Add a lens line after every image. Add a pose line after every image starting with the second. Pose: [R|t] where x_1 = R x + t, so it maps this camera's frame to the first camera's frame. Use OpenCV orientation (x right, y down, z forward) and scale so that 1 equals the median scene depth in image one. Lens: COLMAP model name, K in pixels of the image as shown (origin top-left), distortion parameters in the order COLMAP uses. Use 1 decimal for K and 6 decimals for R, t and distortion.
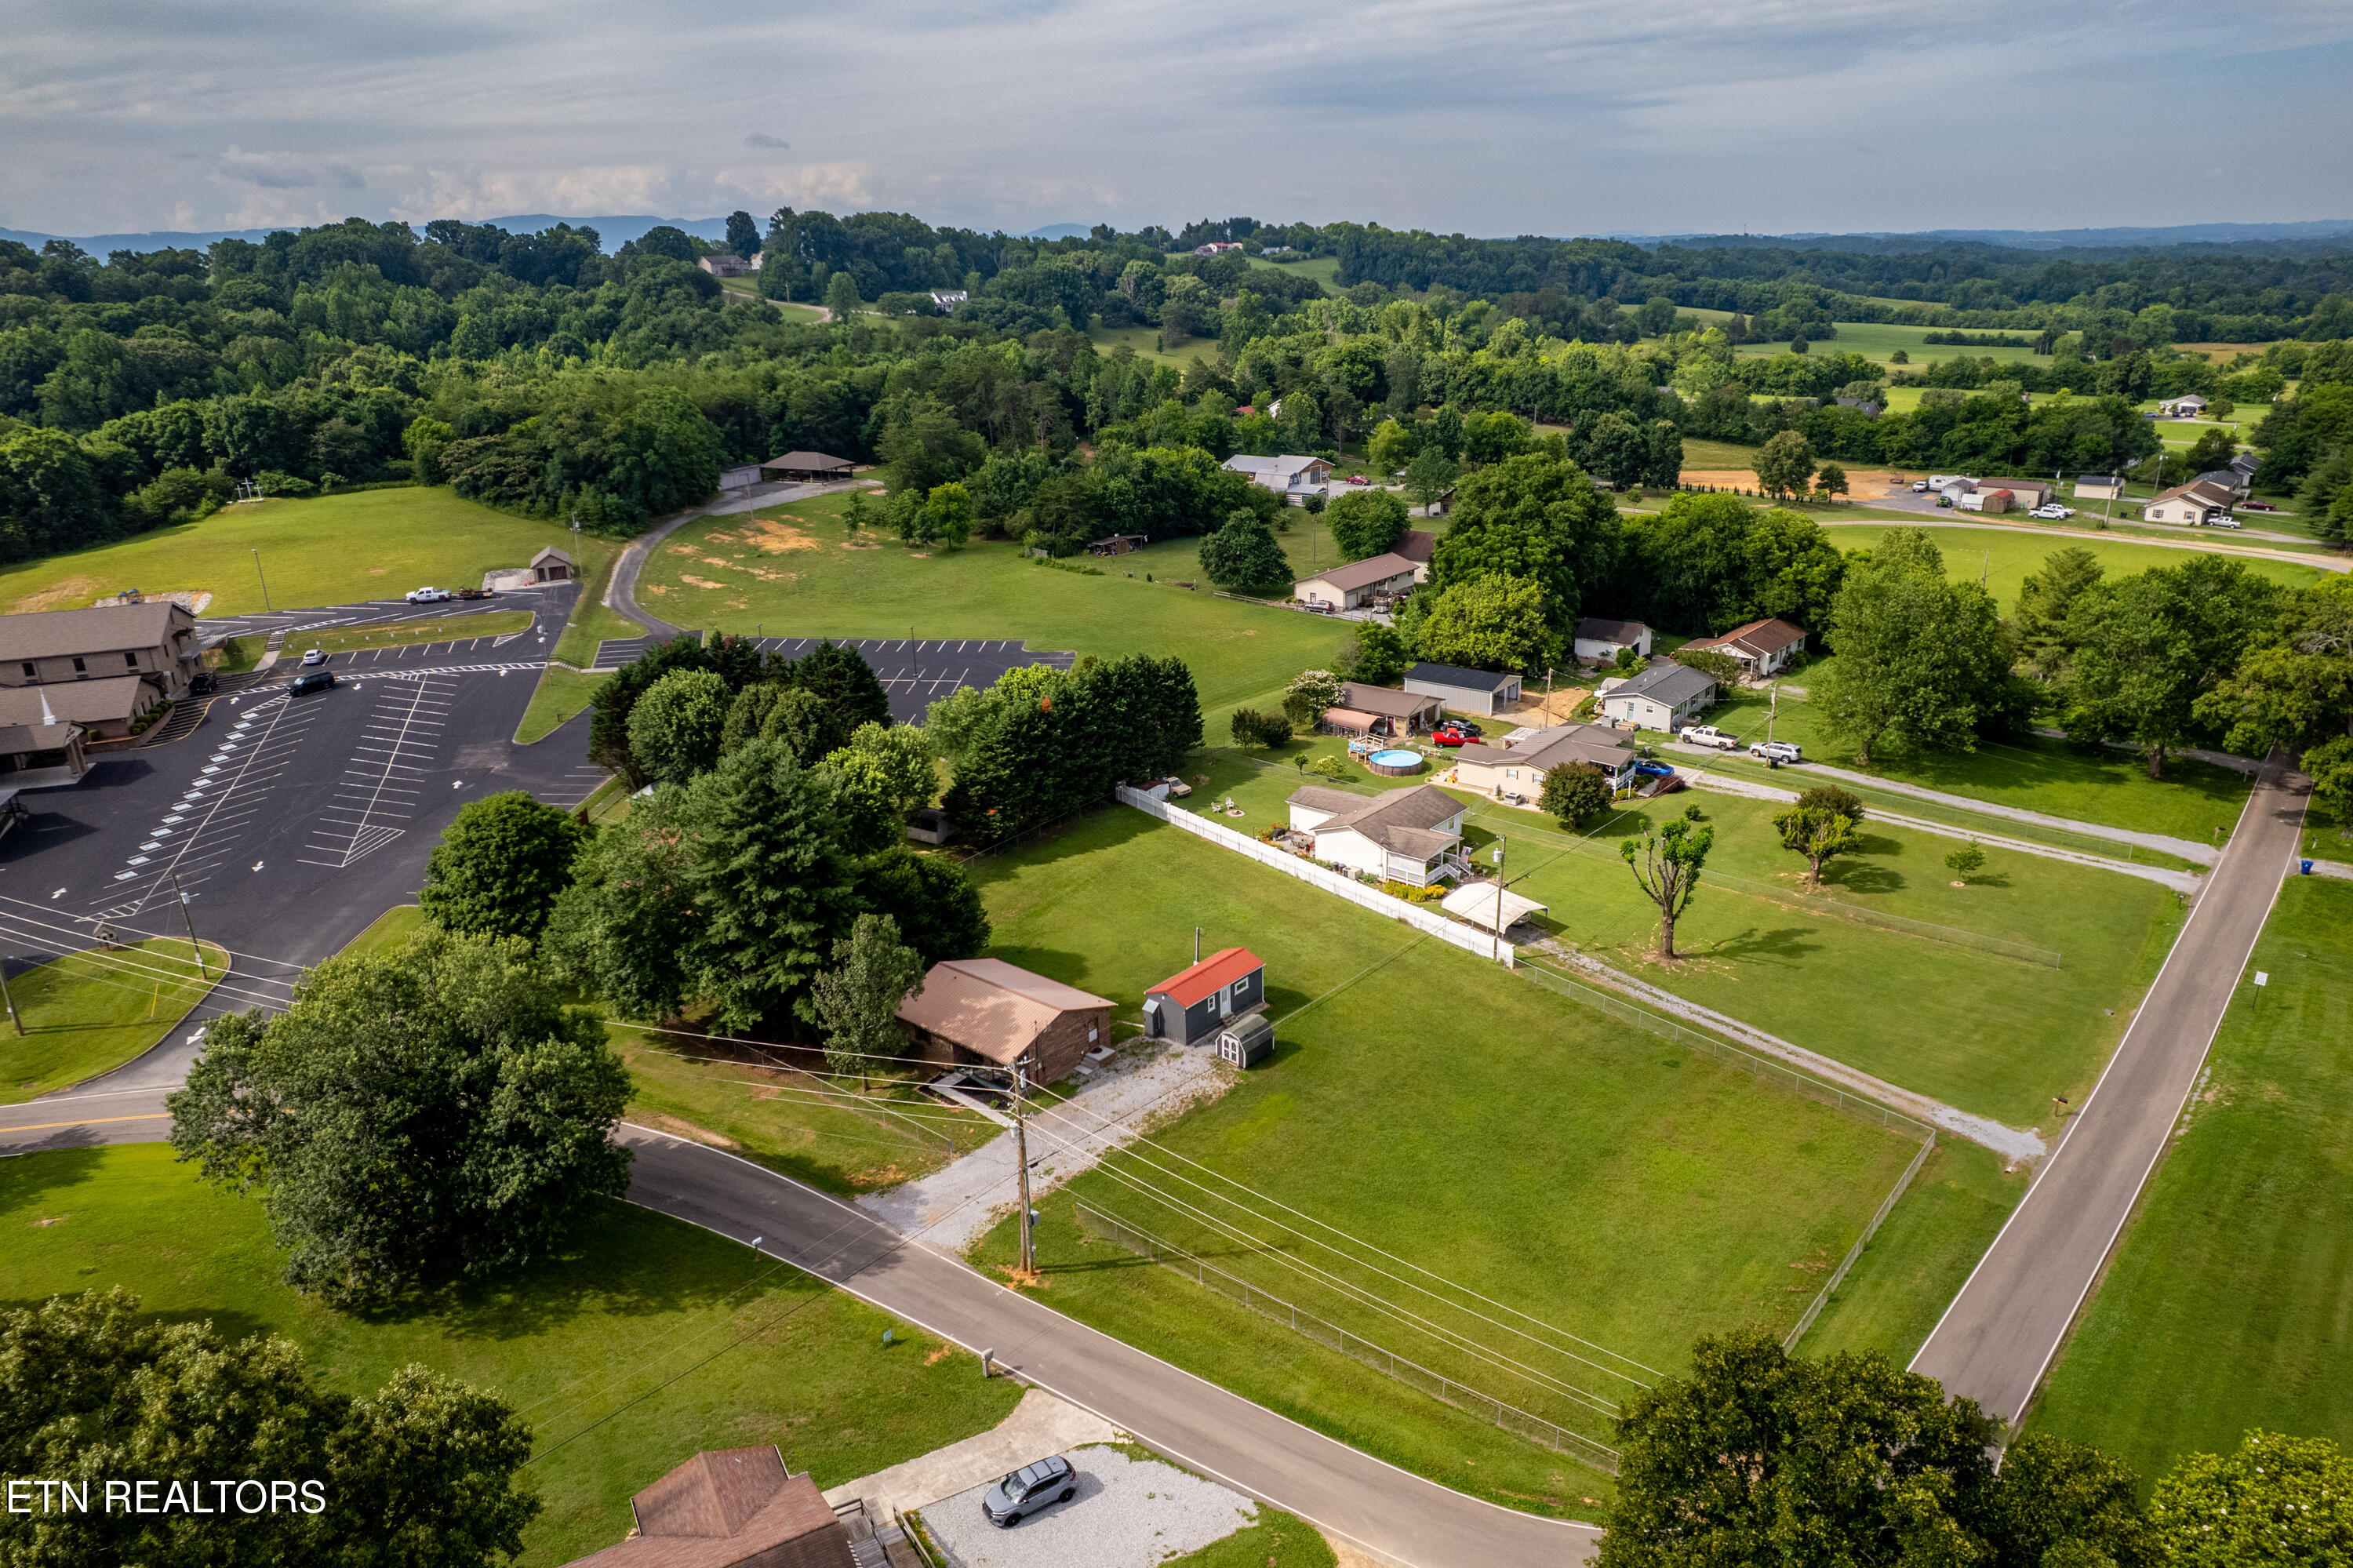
lens RADIAL K [[1535.2, 0, 1166.6], [0, 1535.2, 784.2], [0, 0, 1]] dist [-0.083960, 0.066642]
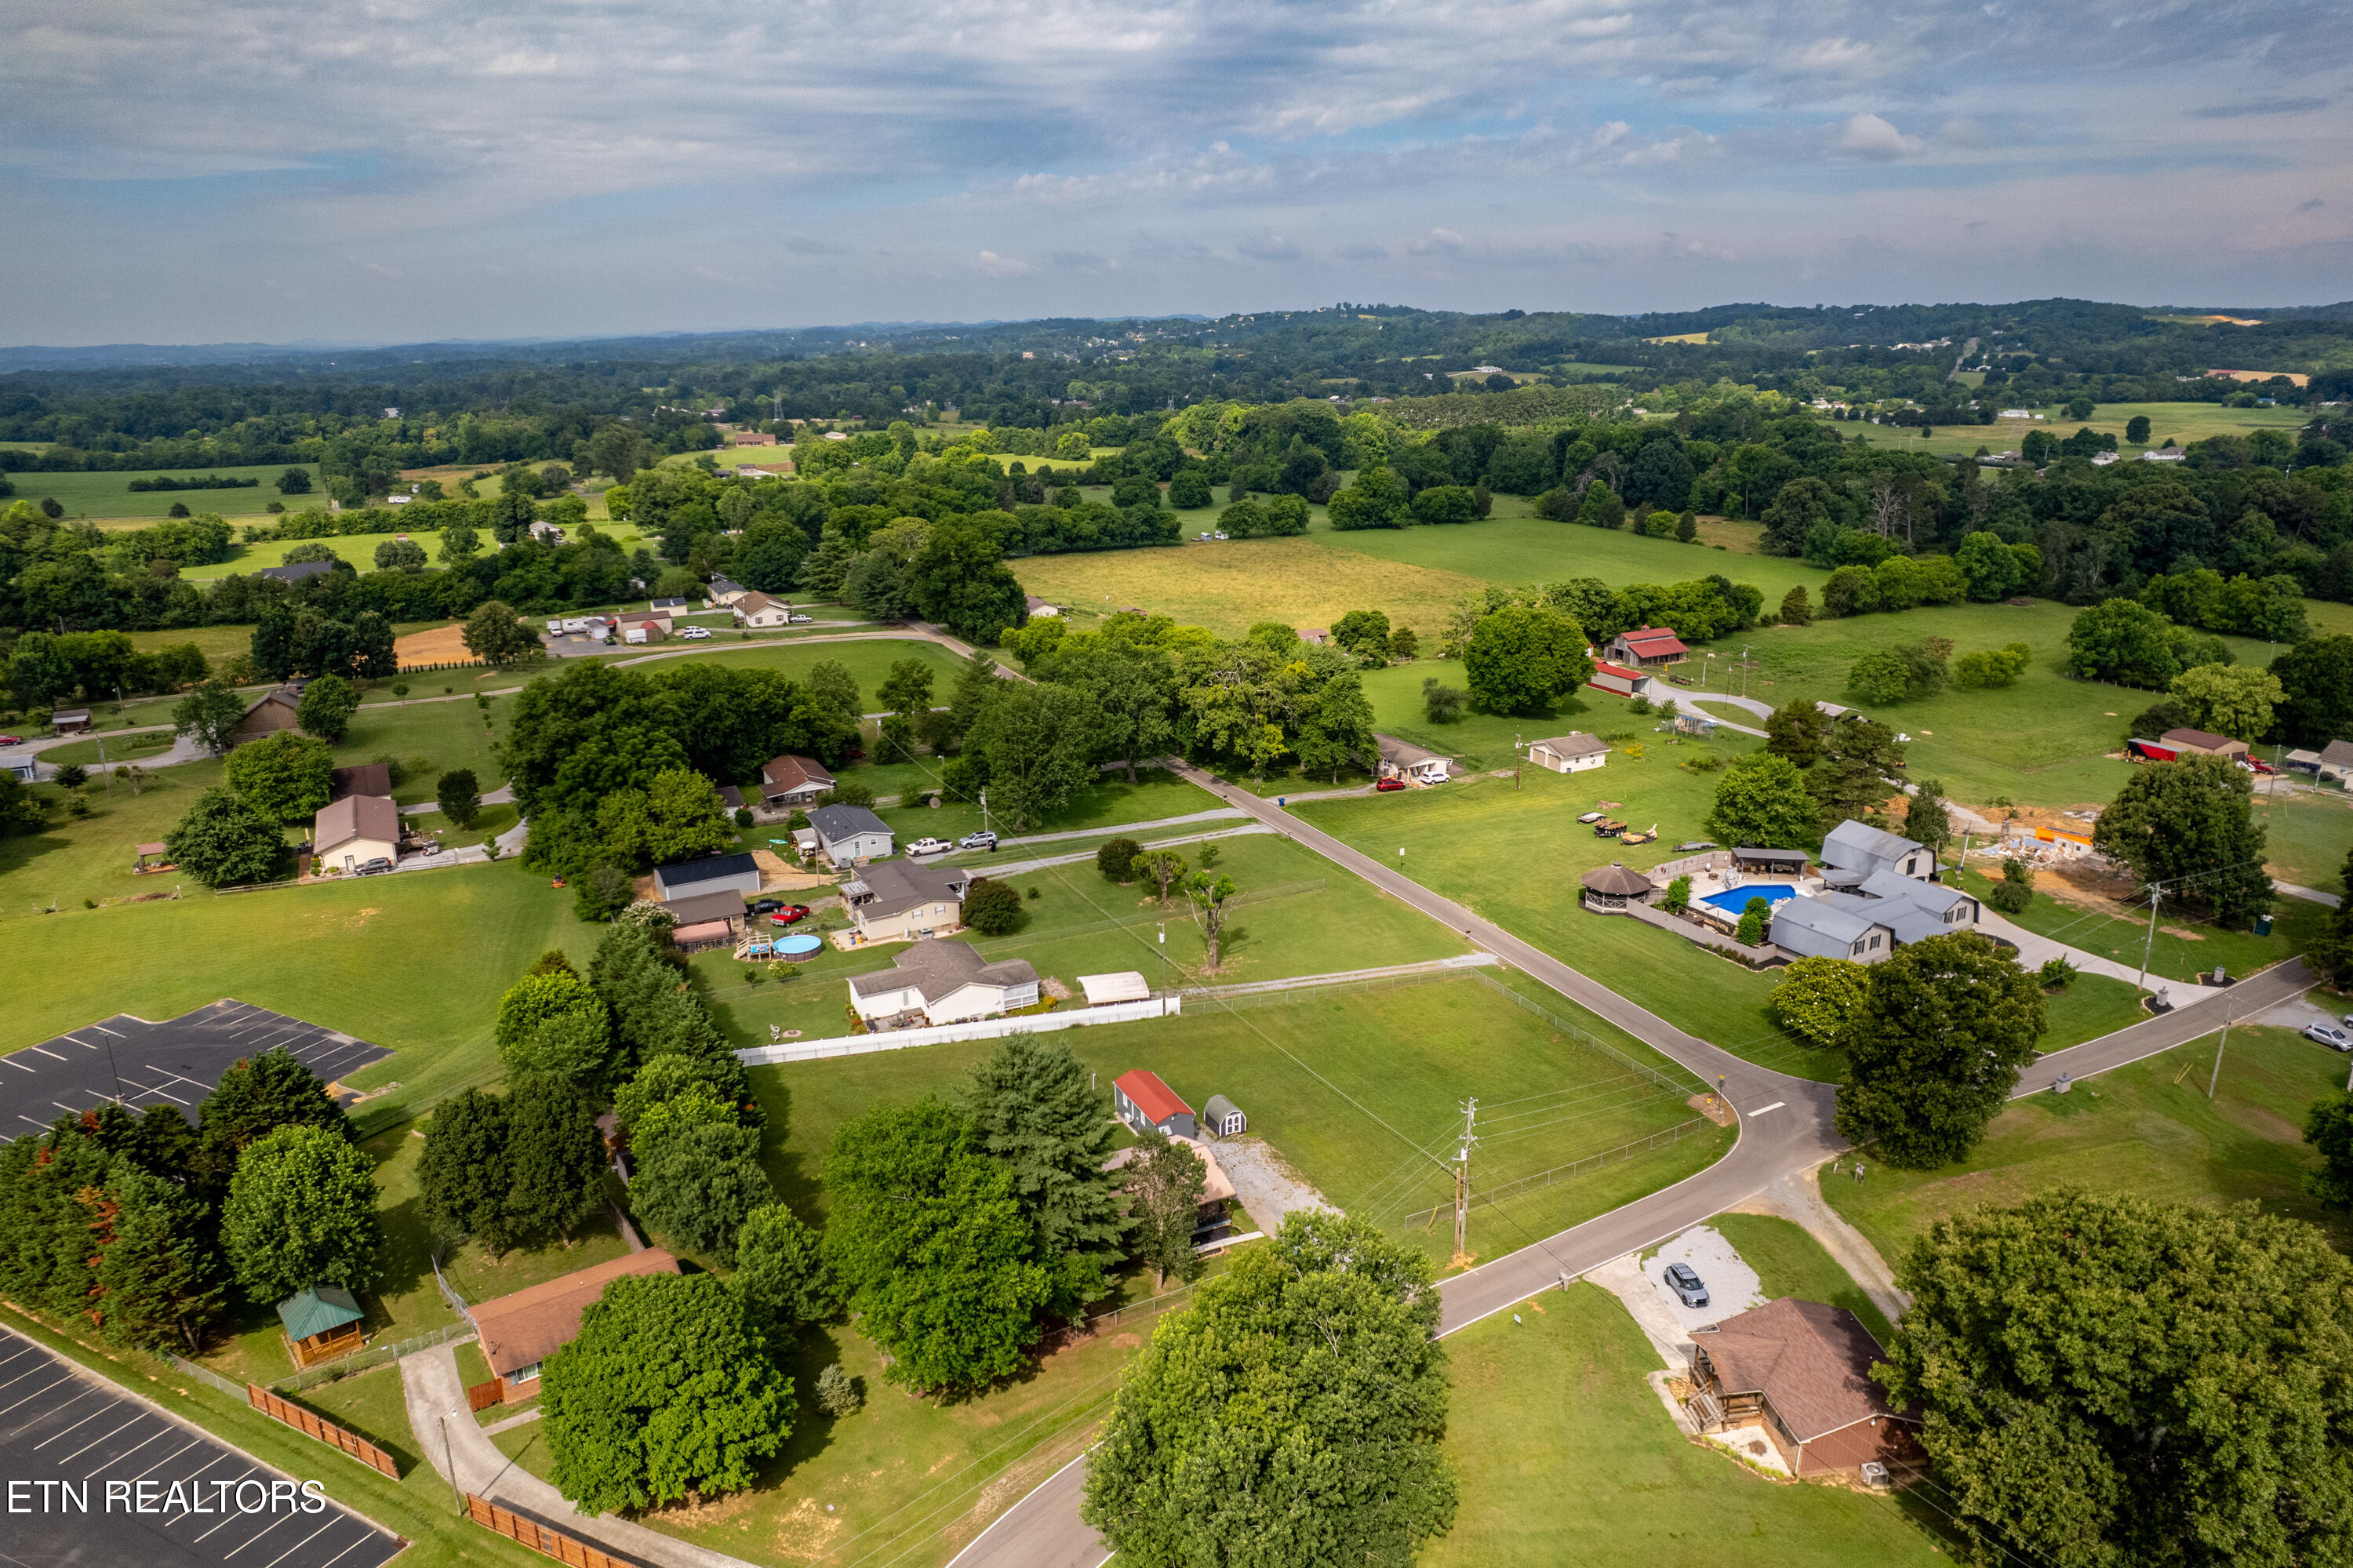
lens RADIAL K [[1520.3, 0, 1172.9], [0, 1520.3, 821.4], [0, 0, 1]] dist [-0.048678, 0.004688]
pose [[0.389299, -0.262339, 0.882964, -0.638591], [0.304775, 0.941277, 0.145289, -0.164712], [-0.869229, 0.212544, 0.446393, 0.254384]]
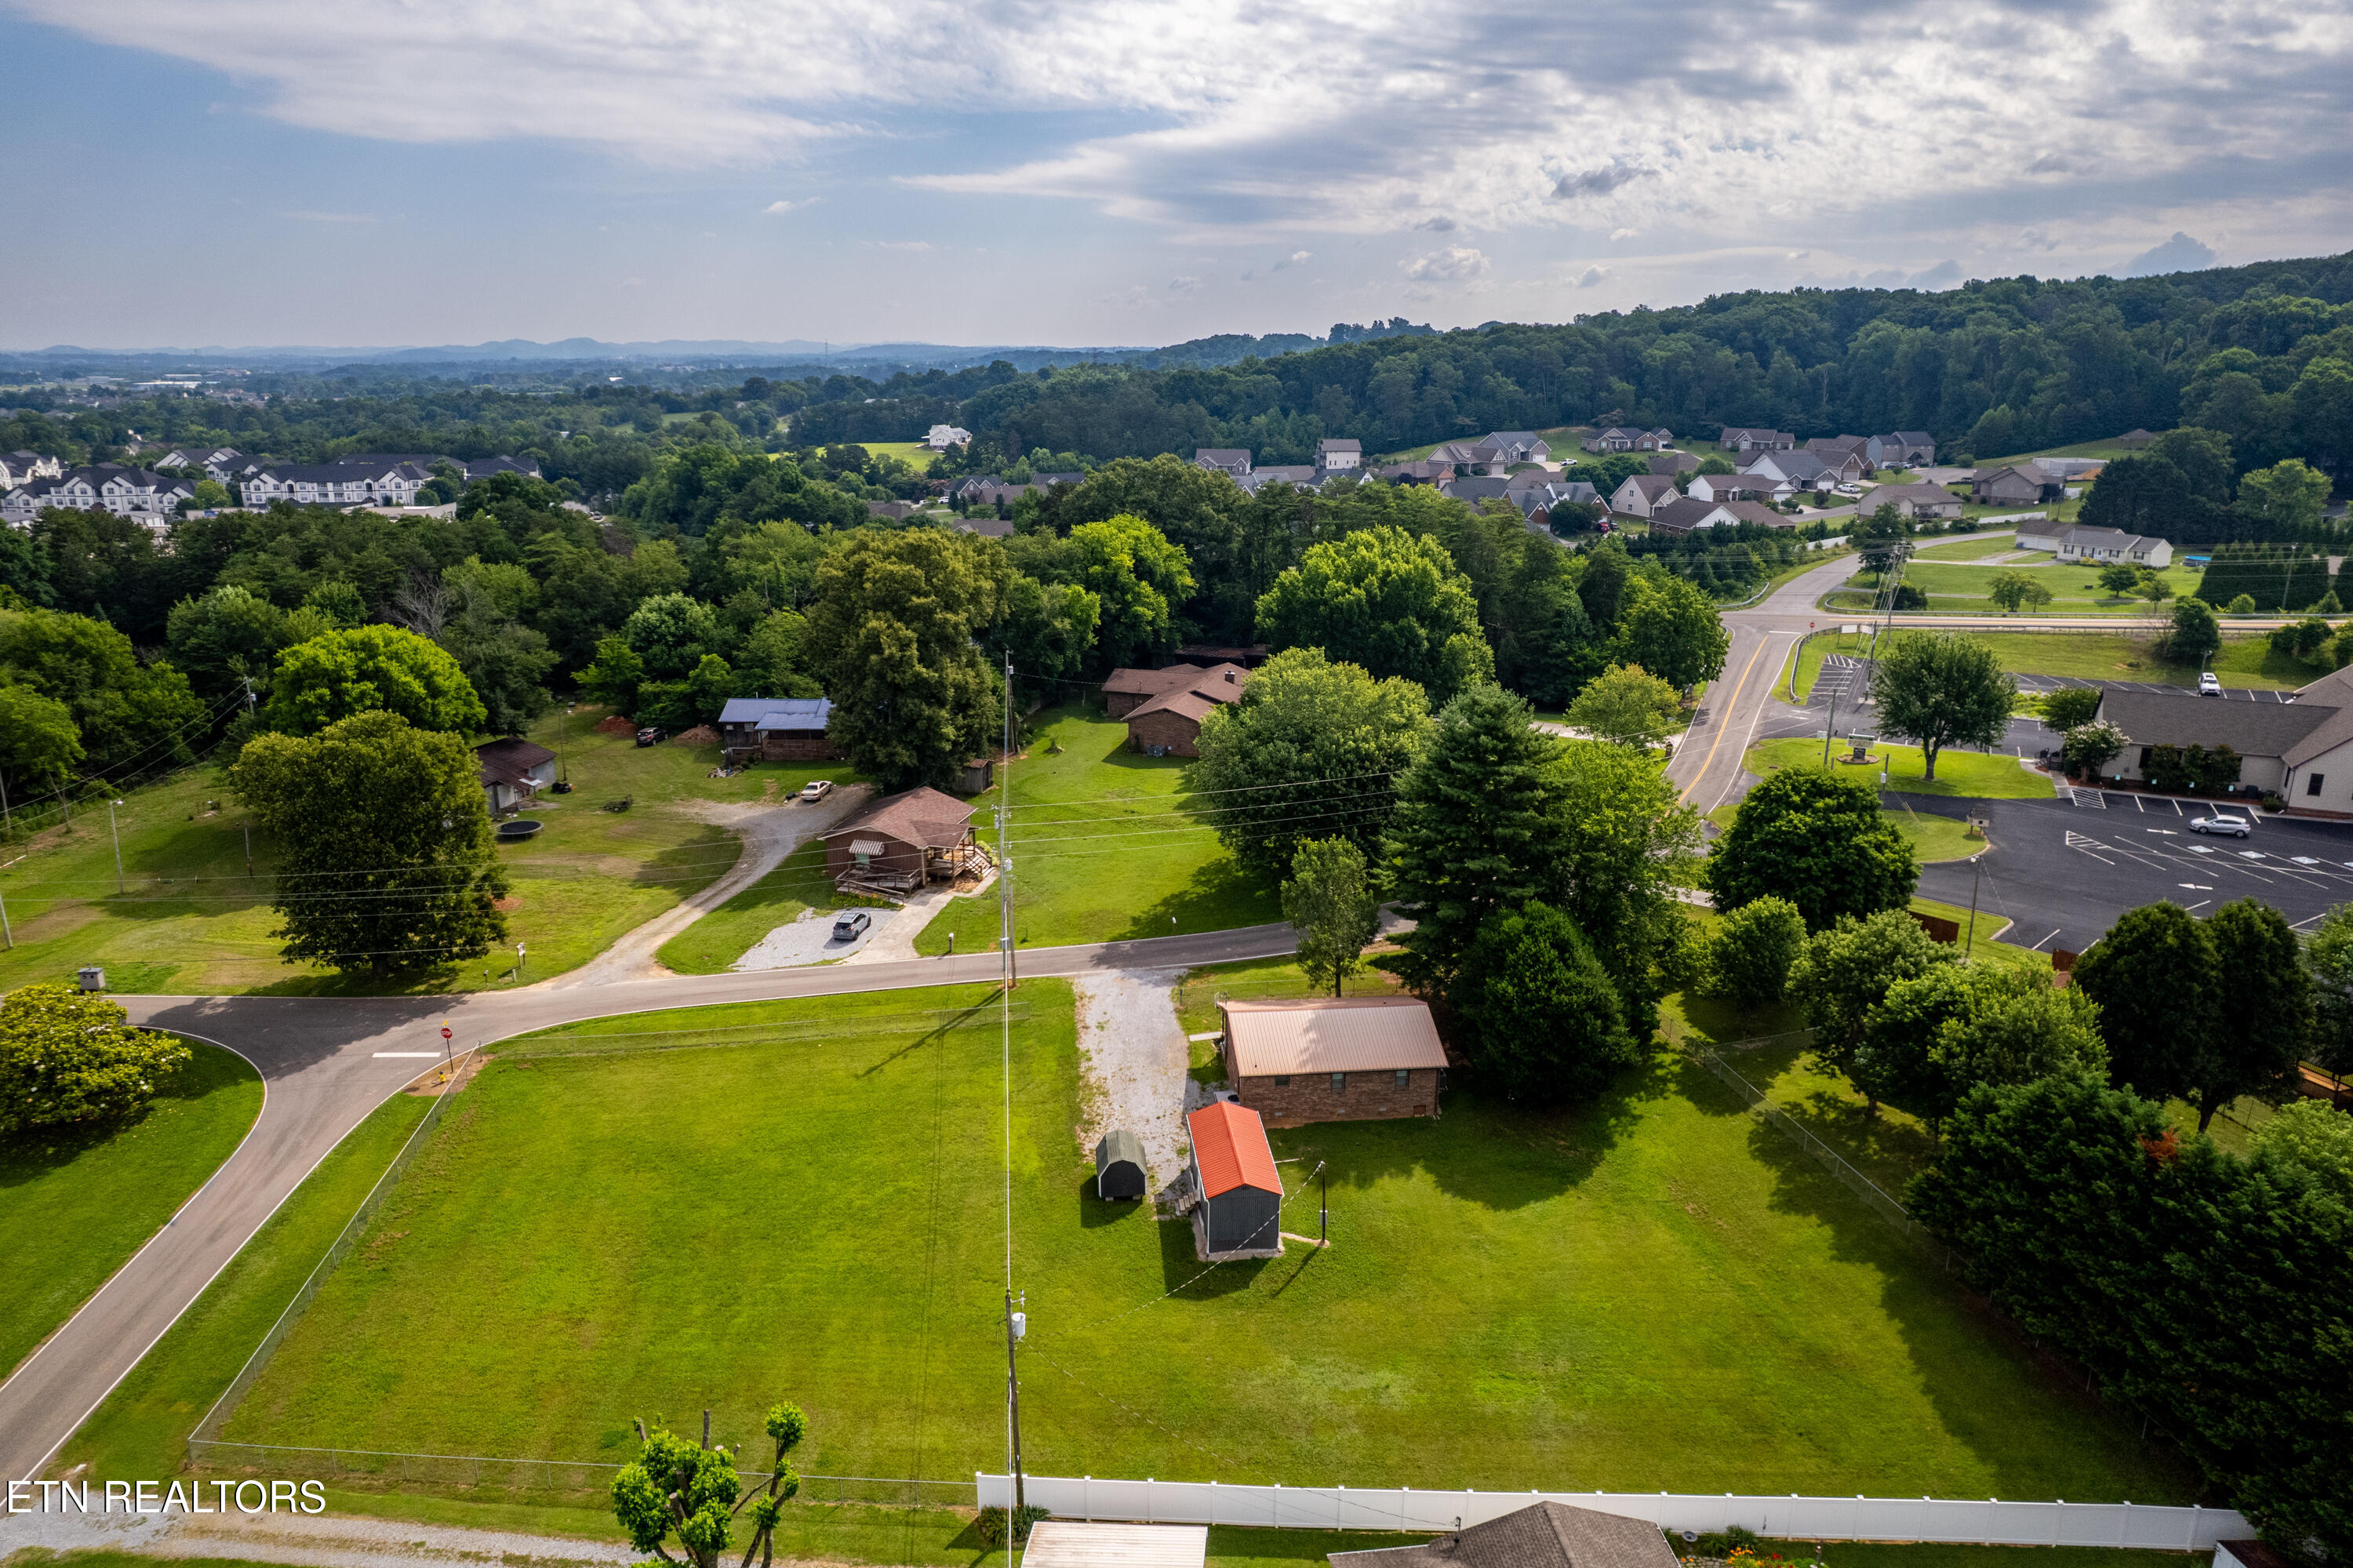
lens RADIAL K [[1530.7, 0, 1190.4], [0, 1530.7, 861.4], [0, 0, 1]] dist [-0.079594, 0.063063]
pose [[-0.678969, 0.261647, -0.685960, 0.324579], [-0.225468, 0.814874, 0.533989, -0.239957], [0.698688, 0.517225, -0.494281, 0.823264]]
